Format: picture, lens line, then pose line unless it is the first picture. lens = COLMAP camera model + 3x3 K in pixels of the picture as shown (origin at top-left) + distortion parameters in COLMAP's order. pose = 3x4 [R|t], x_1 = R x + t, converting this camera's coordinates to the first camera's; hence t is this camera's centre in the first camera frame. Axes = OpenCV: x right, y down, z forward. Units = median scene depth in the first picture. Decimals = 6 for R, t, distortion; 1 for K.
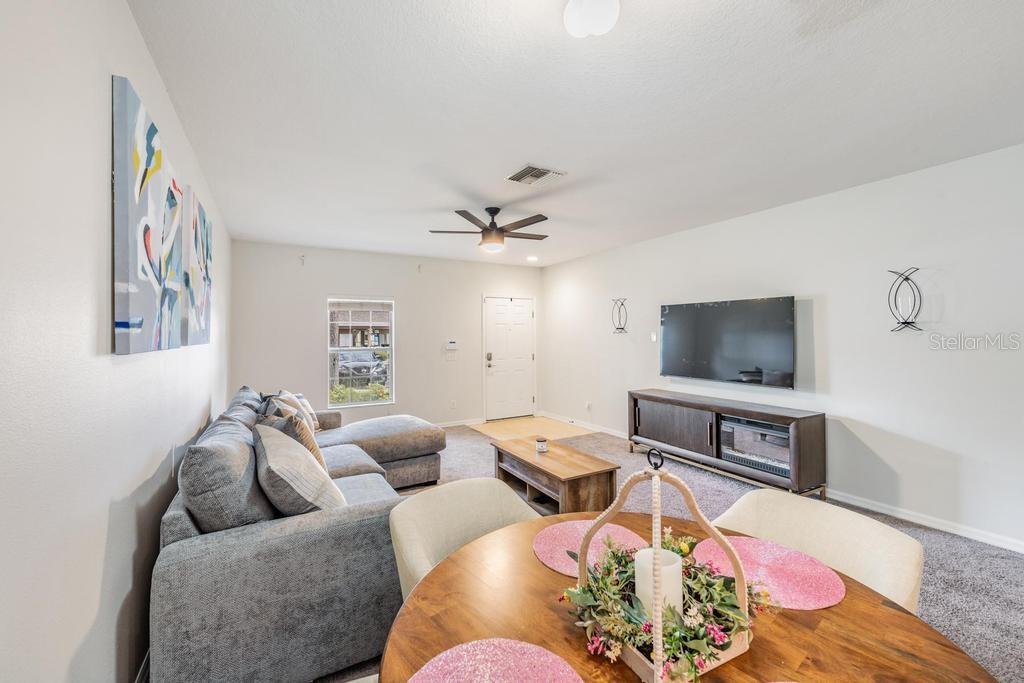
lens RADIAL K [[418.4, 0, 509.9], [0, 418.4, 330.7], [0, 0, 1]] dist [-0.000358, -0.000012]
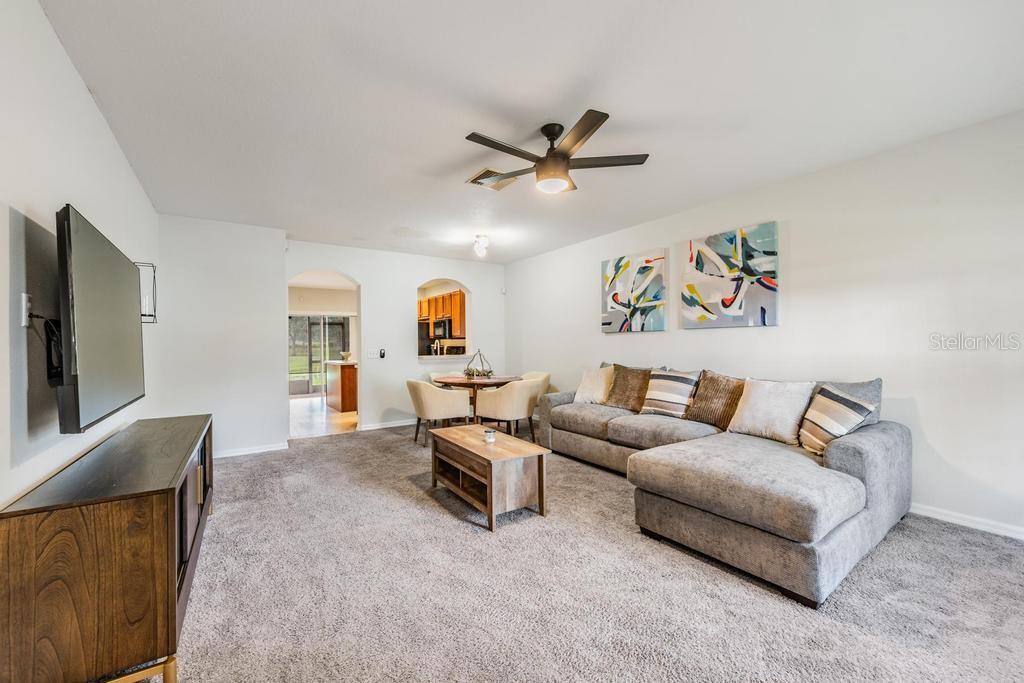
lens RADIAL K [[409.9, 0, 505.7], [0, 409.9, 339.7], [0, 0, 1]] dist [-0.000977, 0.000127]
pose [[-0.997238, 0.015999, -0.072532, 0.070577], [0.017361, 0.999684, -0.018187, 0.049522], [0.072219, -0.019396, -0.997200, 1.323545]]
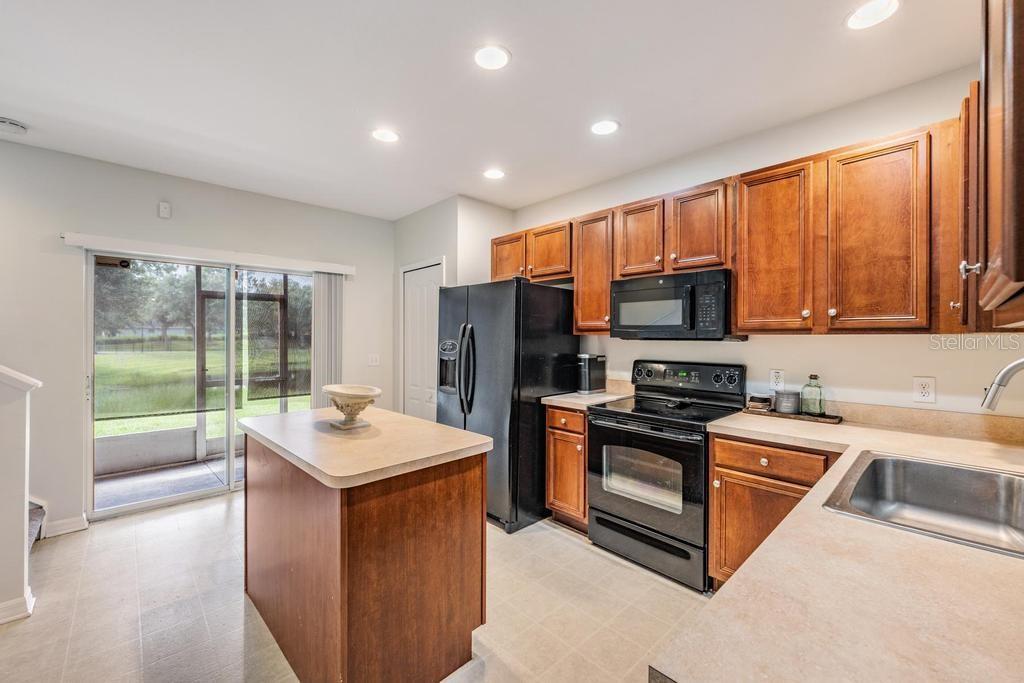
lens RADIAL K [[408.8, 0, 515.4], [0, 408.8, 336.5], [0, 0, 1]] dist [-0.000341, -0.000020]
pose [[-0.968881, 0.002254, -0.247518, 0.530261], [0.005392, 0.999913, -0.012001, 0.011419], [0.247470, -0.012962, -0.968809, 0.030337]]
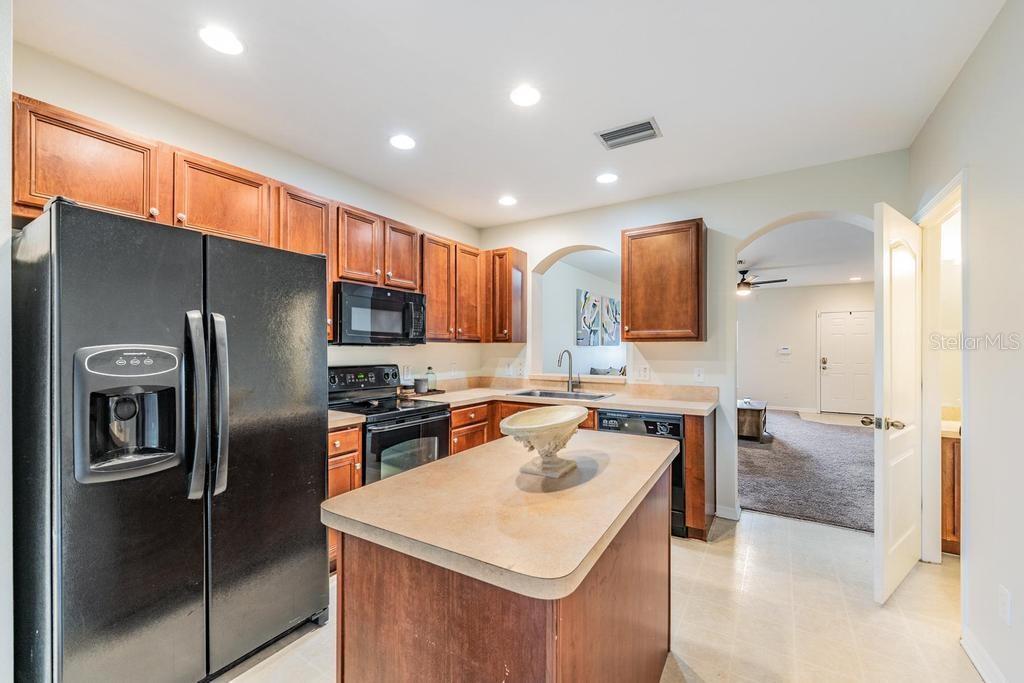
lens RADIAL K [[413.6, 0, 506.5], [0, 413.6, 347.9], [0, 0, 1]] dist [-0.001390, -0.000003]
pose [[0.462868, 0.005681, -0.886409, 0.833573], [0.005894, 0.999938, 0.009486, 0.009309], [0.886407, -0.009615, 0.462806, -0.557090]]
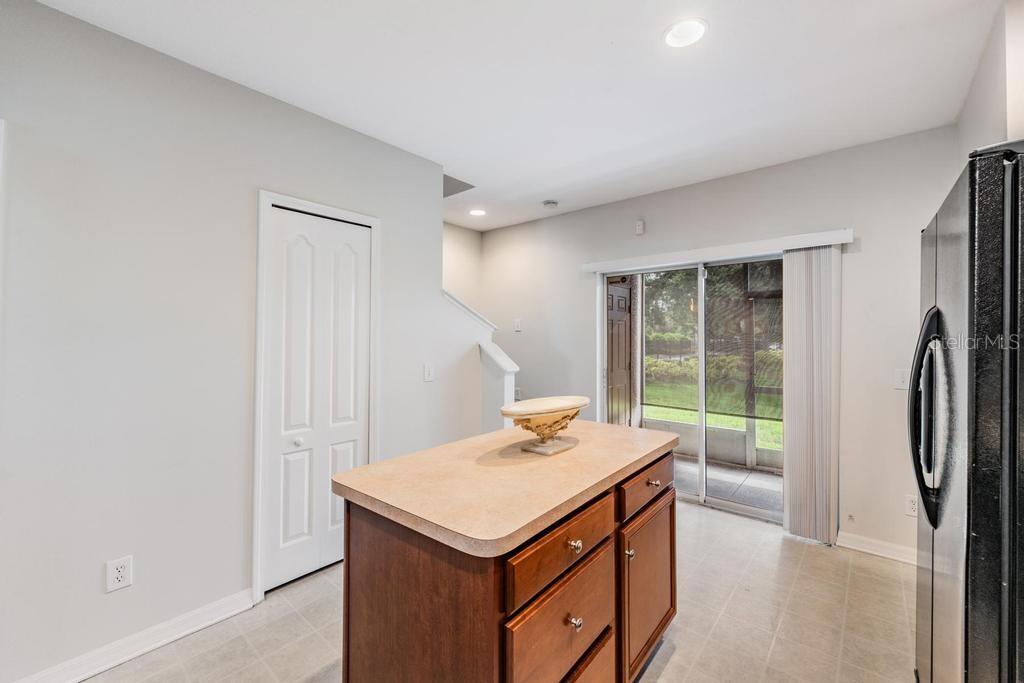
lens RADIAL K [[418.4, 0, 509.9], [0, 418.4, 330.7], [0, 0, 1]] dist [-0.000358, -0.000012]
pose [[-0.350656, 0.020145, 0.936287, 0.288923], [-0.014840, 0.999524, -0.027064, 0.009976], [-0.936387, -0.023385, -0.350190, -0.257464]]
